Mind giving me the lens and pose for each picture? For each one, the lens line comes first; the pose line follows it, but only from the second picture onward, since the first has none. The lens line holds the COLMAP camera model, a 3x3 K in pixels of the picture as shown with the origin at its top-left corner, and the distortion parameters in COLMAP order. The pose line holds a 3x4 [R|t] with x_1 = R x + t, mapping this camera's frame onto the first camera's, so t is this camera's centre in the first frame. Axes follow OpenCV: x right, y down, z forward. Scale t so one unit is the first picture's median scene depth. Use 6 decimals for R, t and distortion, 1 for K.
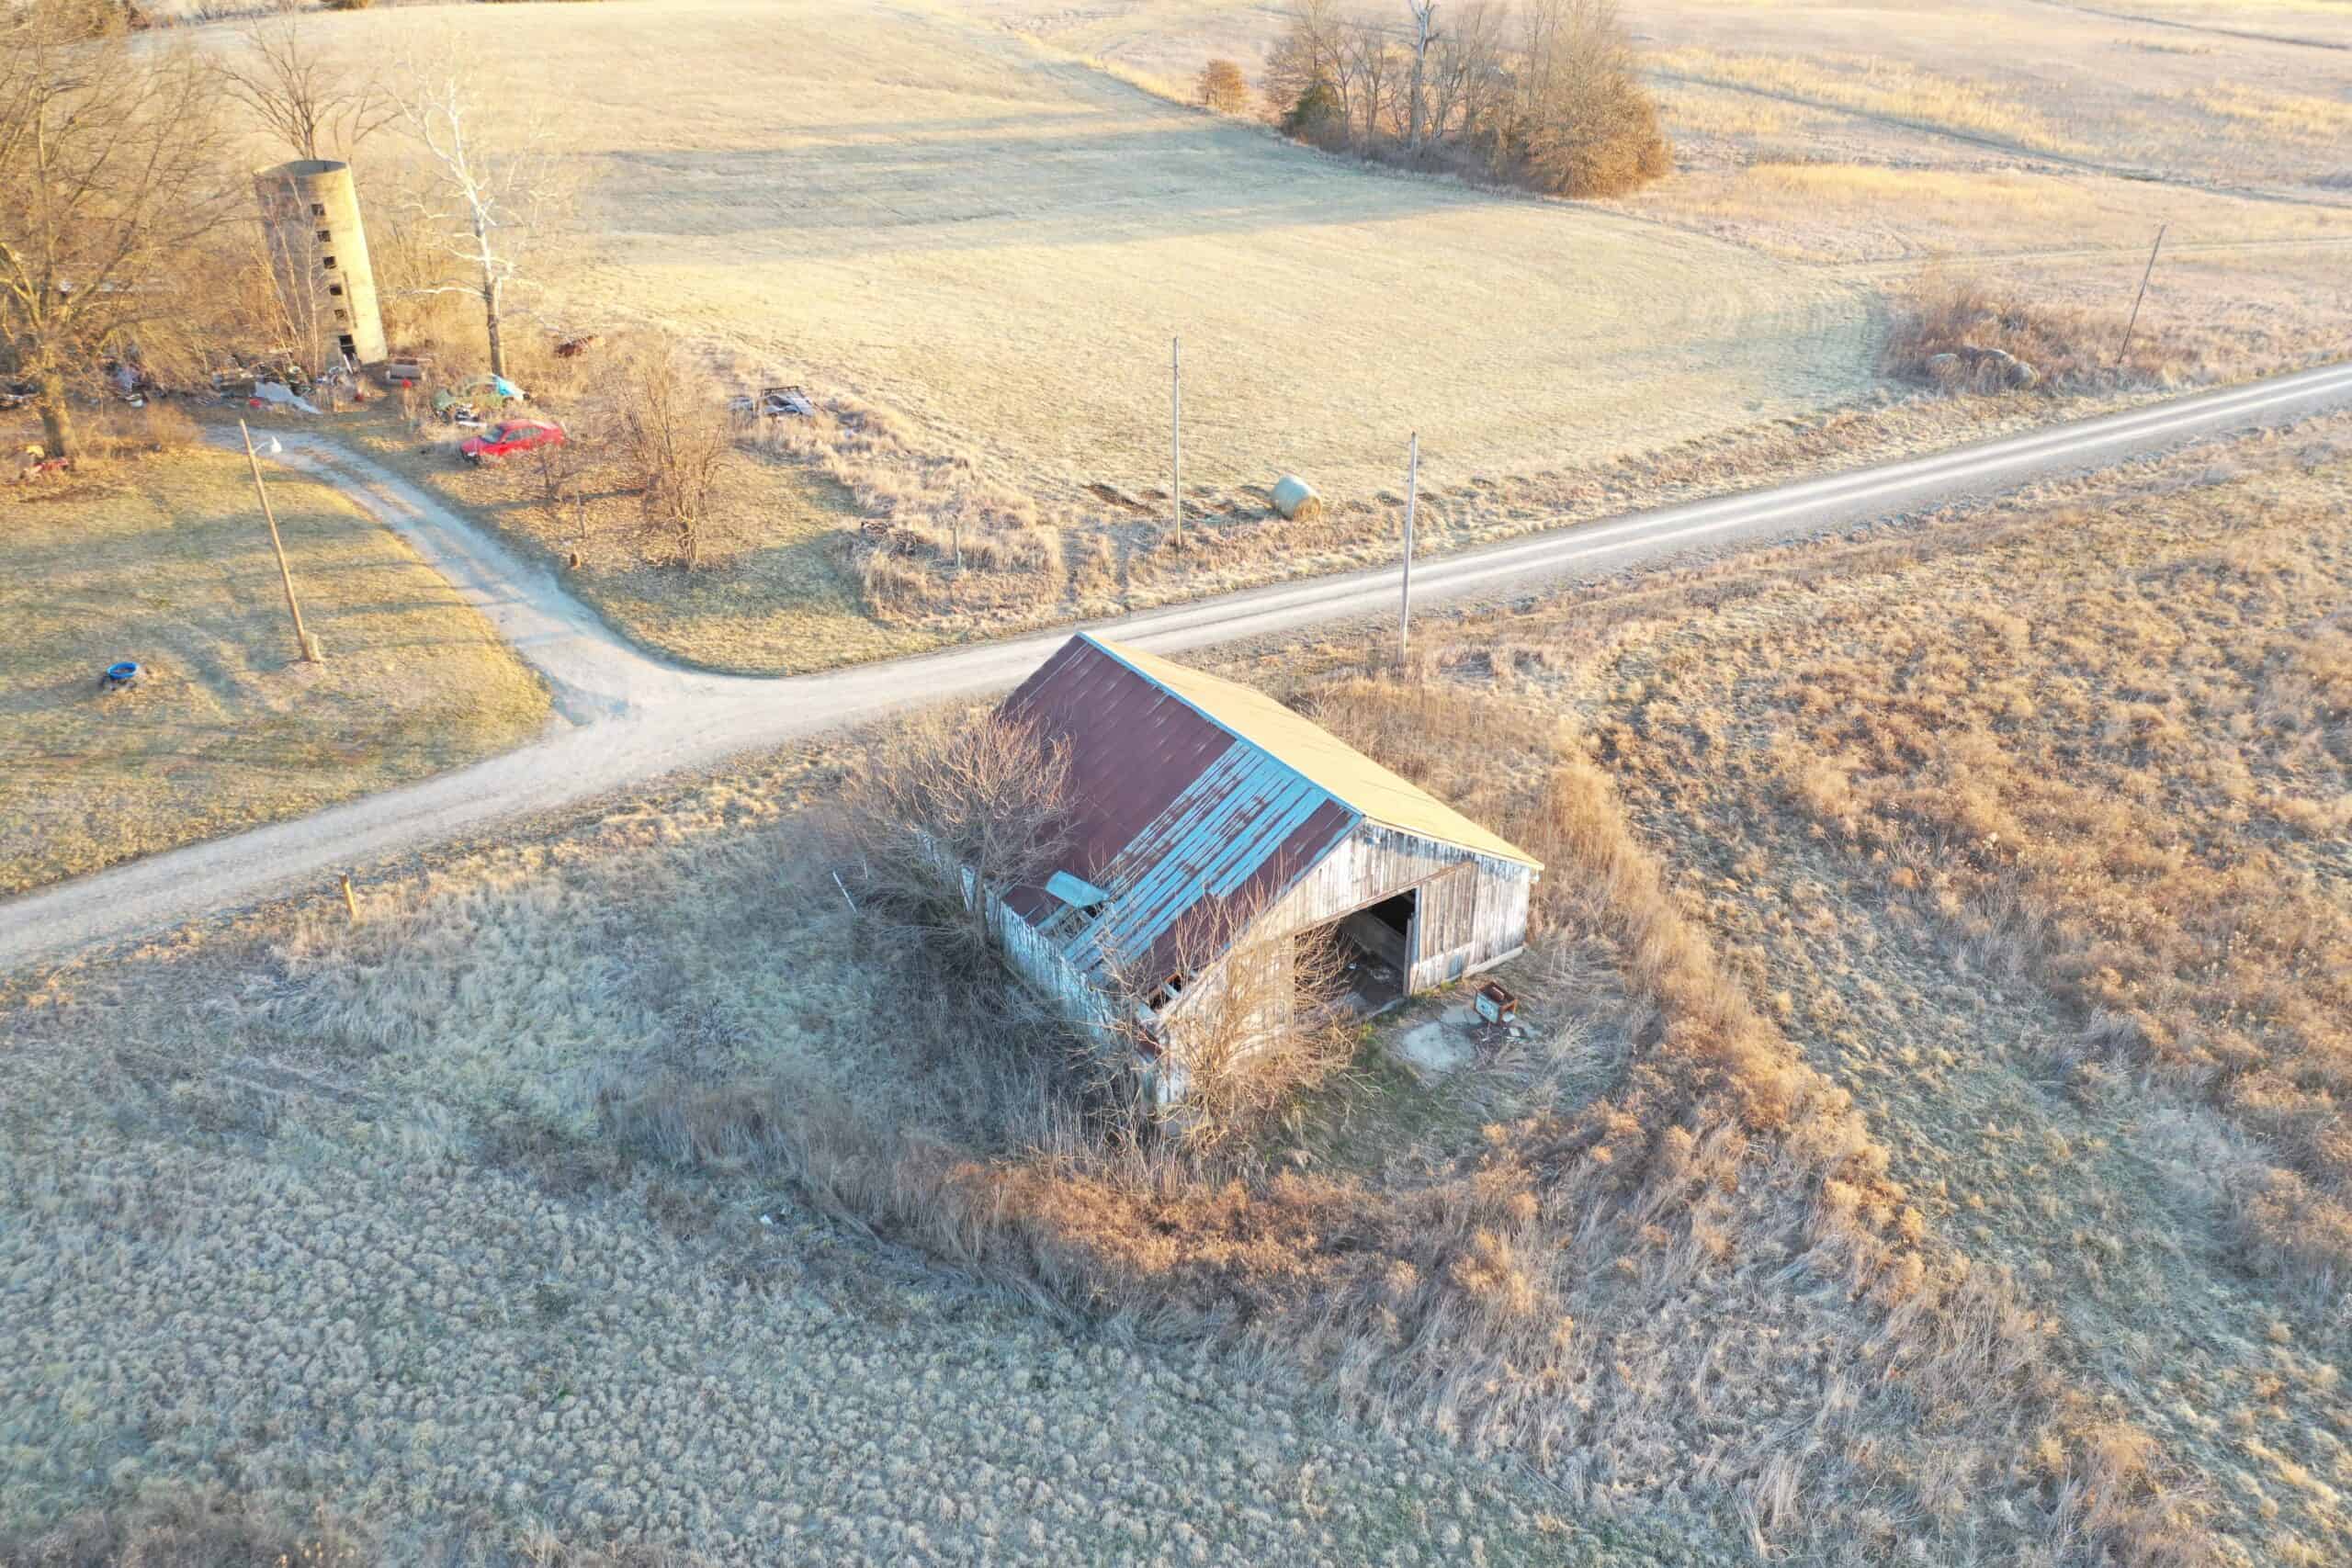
lens RADIAL K [[1867.7, 0, 1178.1], [0, 1867.7, 794.0], [0, 0, 1]] dist [0.000676, -0.004946]
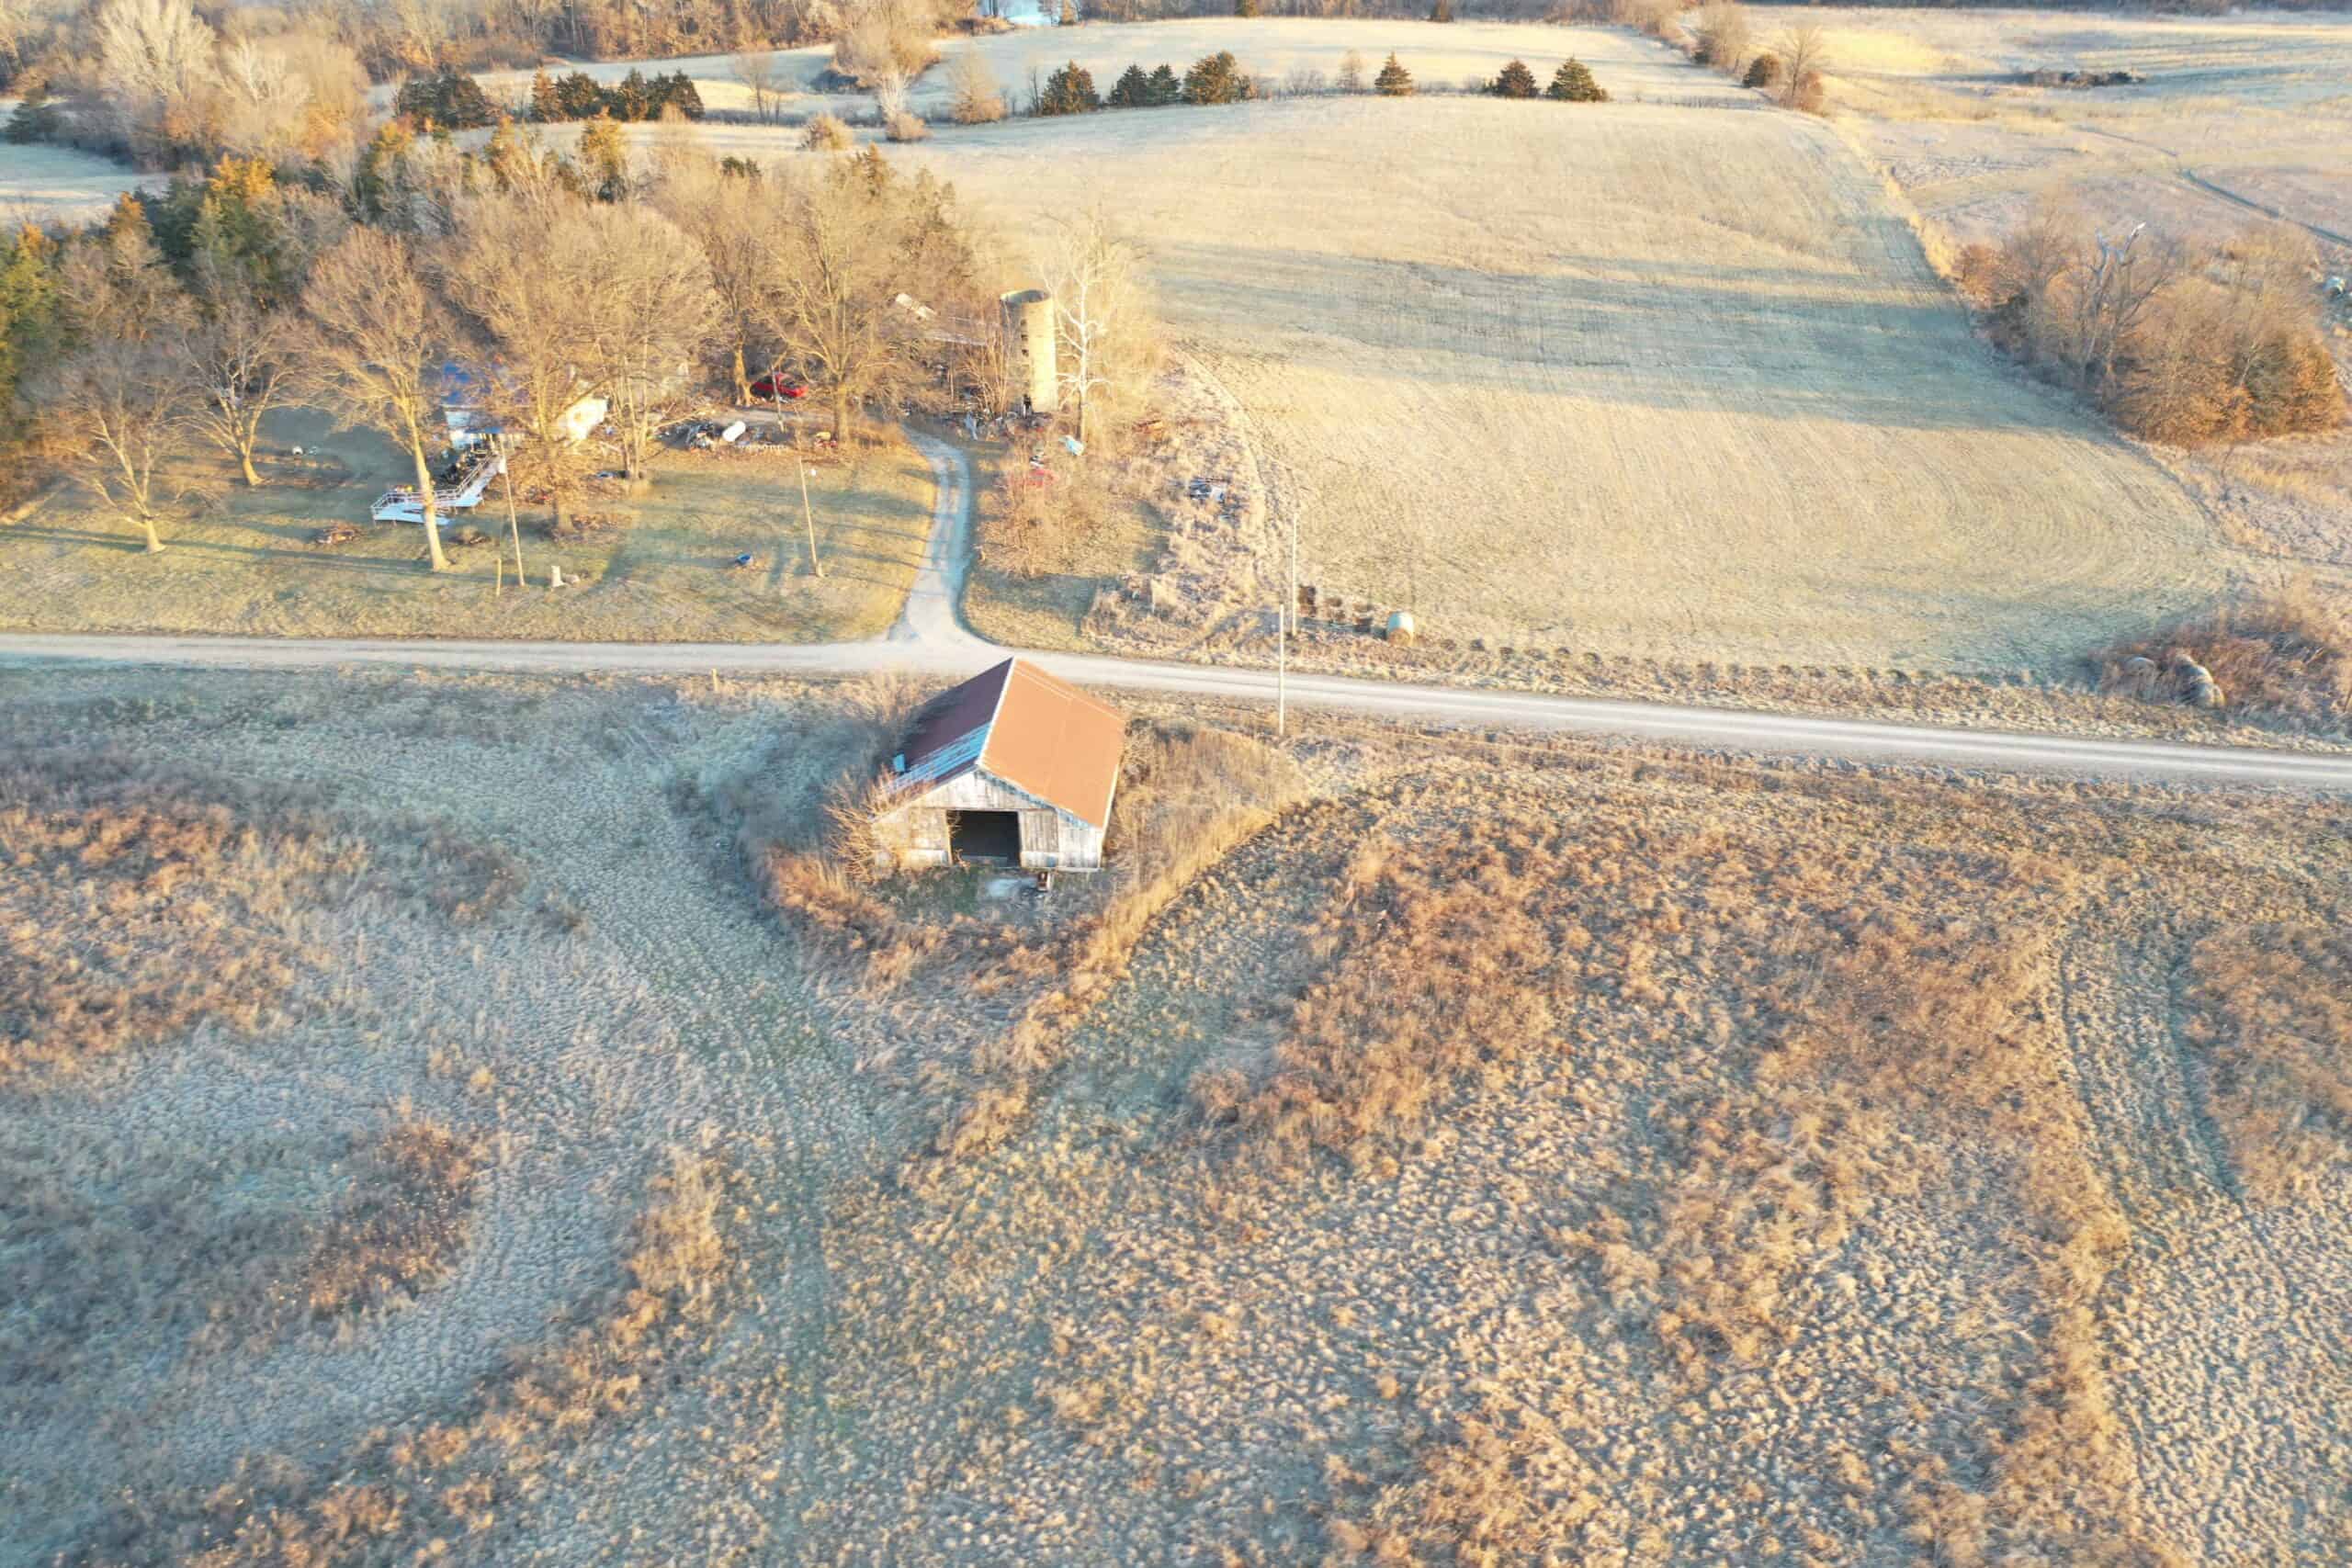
lens RADIAL K [[1867.7, 0, 1170.9], [0, 1867.7, 778.3], [0, 0, 1]] dist [0.000676, -0.004946]
pose [[0.784083, 0.300103, -0.543279, 0.883788], [-0.295779, 0.950215, 0.098011, -0.153275], [0.545646, 0.083841, 0.833811, -0.410437]]
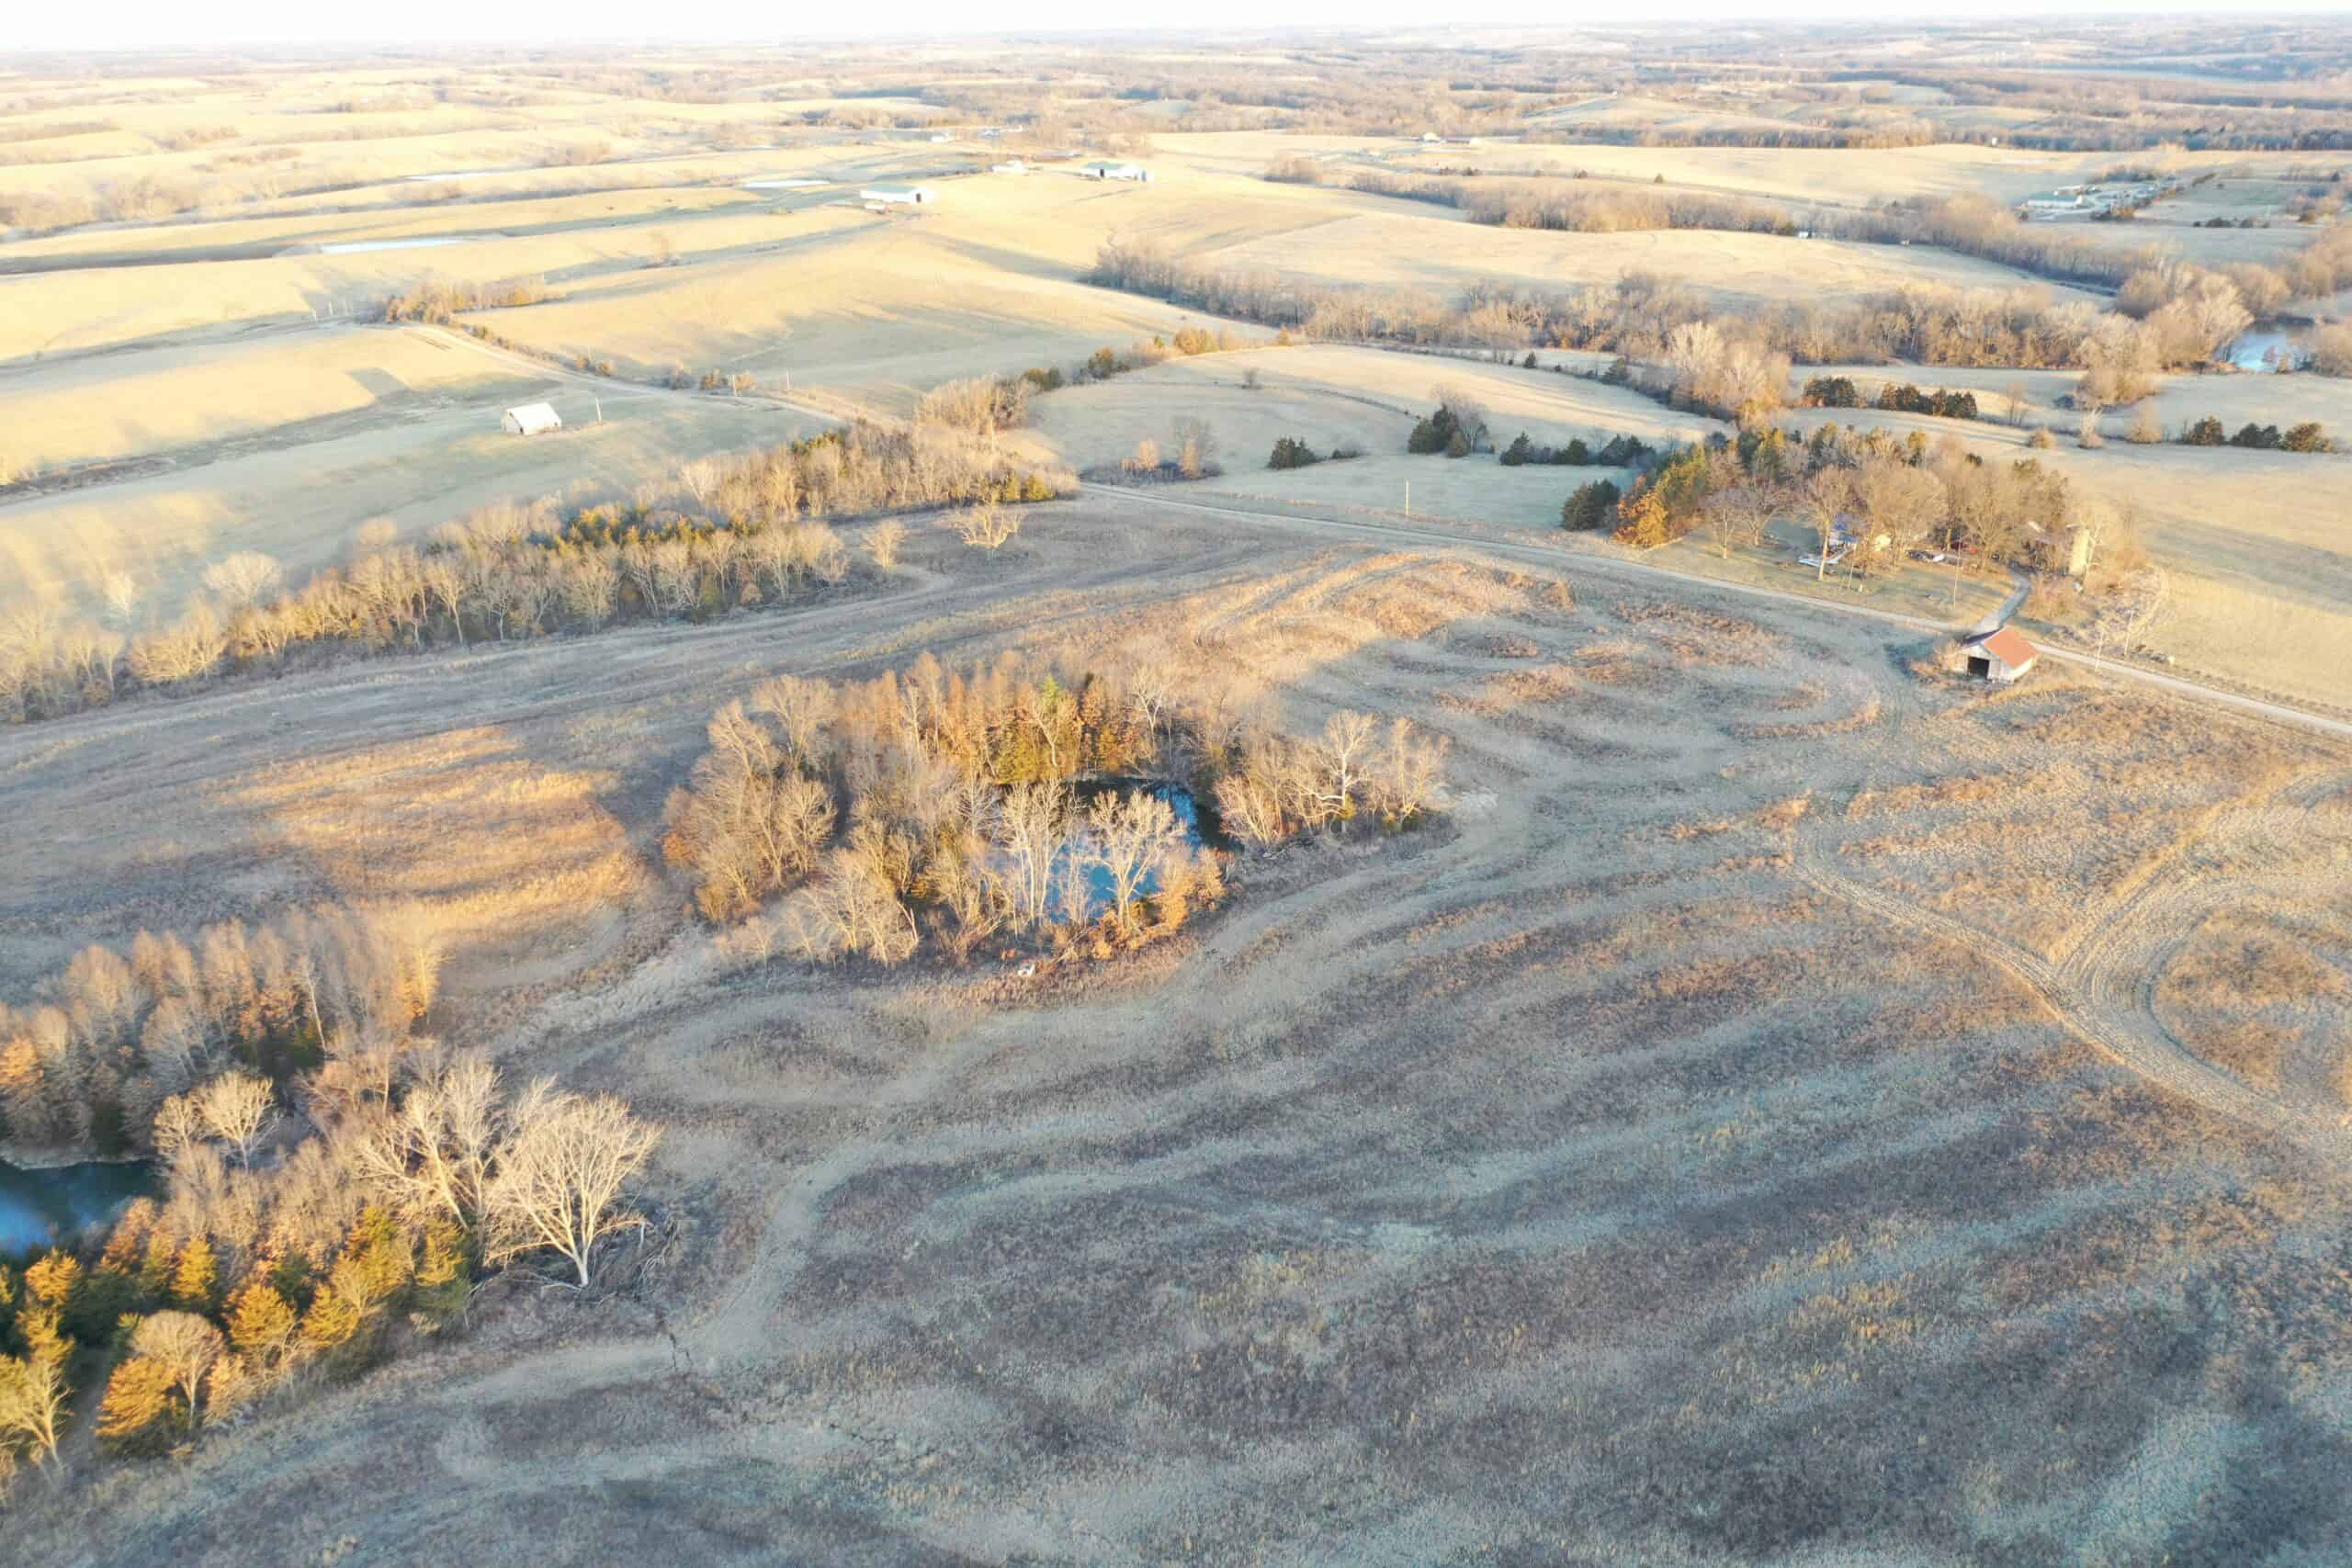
lens RADIAL K [[1867.7, 0, 1172.2], [0, 1867.7, 766.6], [0, 0, 1]] dist [0.000676, -0.004946]
pose [[0.243508, 0.368674, -0.897097, 3.747623], [-0.464591, 0.856258, 0.225782, 0.151521], [0.851386, 0.361804, 0.379788, -2.663087]]
